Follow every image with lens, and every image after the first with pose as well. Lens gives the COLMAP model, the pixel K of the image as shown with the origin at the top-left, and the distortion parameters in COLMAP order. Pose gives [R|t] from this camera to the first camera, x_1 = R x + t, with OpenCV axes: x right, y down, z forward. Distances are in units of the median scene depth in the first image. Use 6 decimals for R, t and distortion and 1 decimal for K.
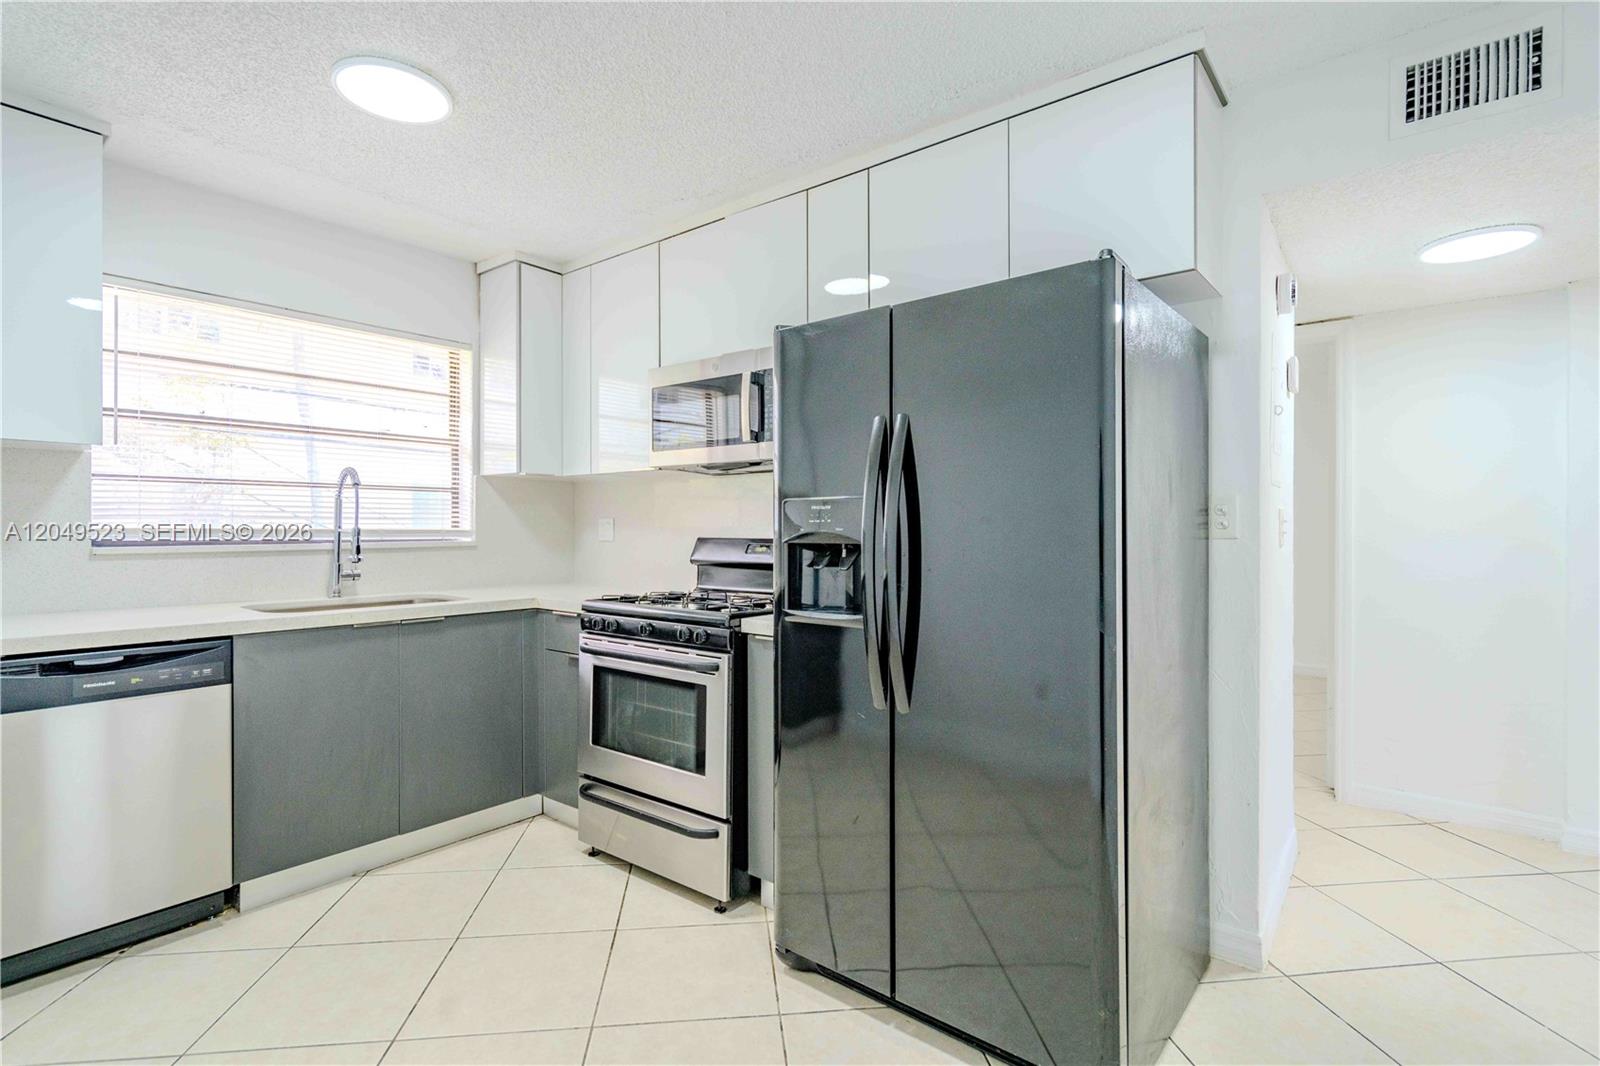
lens RADIAL K [[734.8, 0, 800.4], [0, 734.8, 538.2], [0, 0, 1]] dist [0.001252, 0.000420]
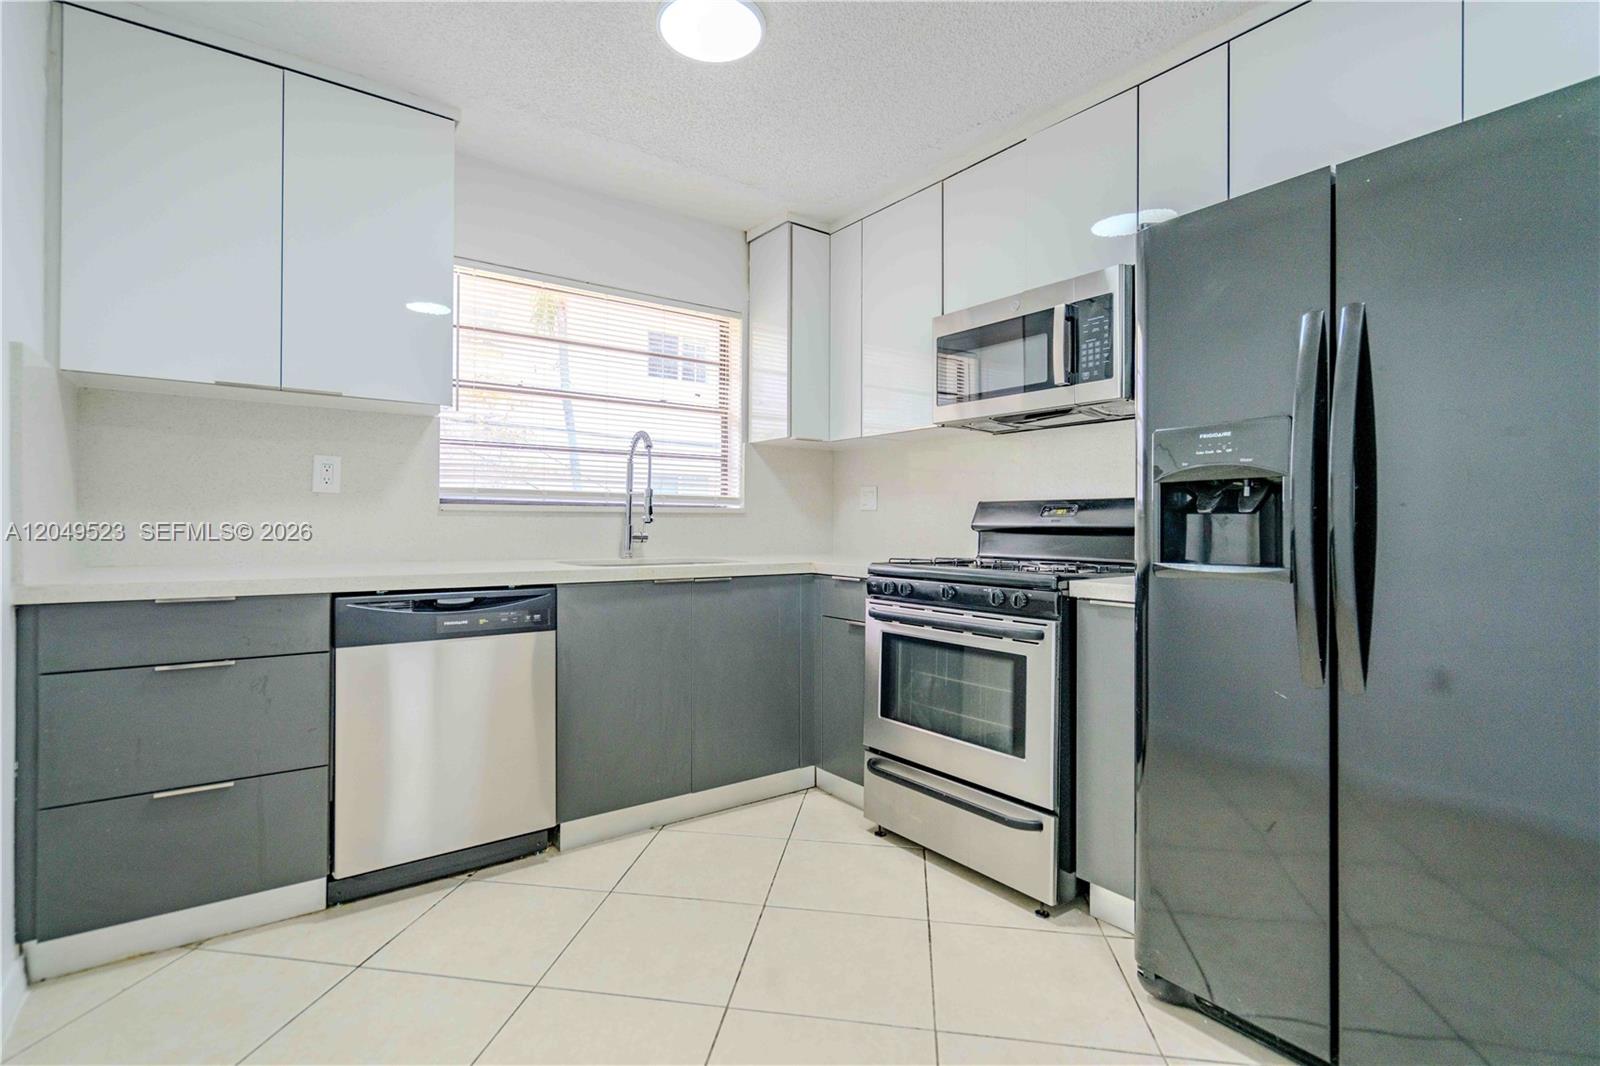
lens RADIAL K [[729.9, 0, 800.0], [0, 729.9, 533.0], [0, 0, 1]] dist [0.000488, 0.000439]
pose [[0.966393, 0.006202, -0.256994, -0.155465], [-0.006534, 0.999979, -0.000437, 0.051663], [0.256986, 0.002102, 0.966413, 0.080749]]
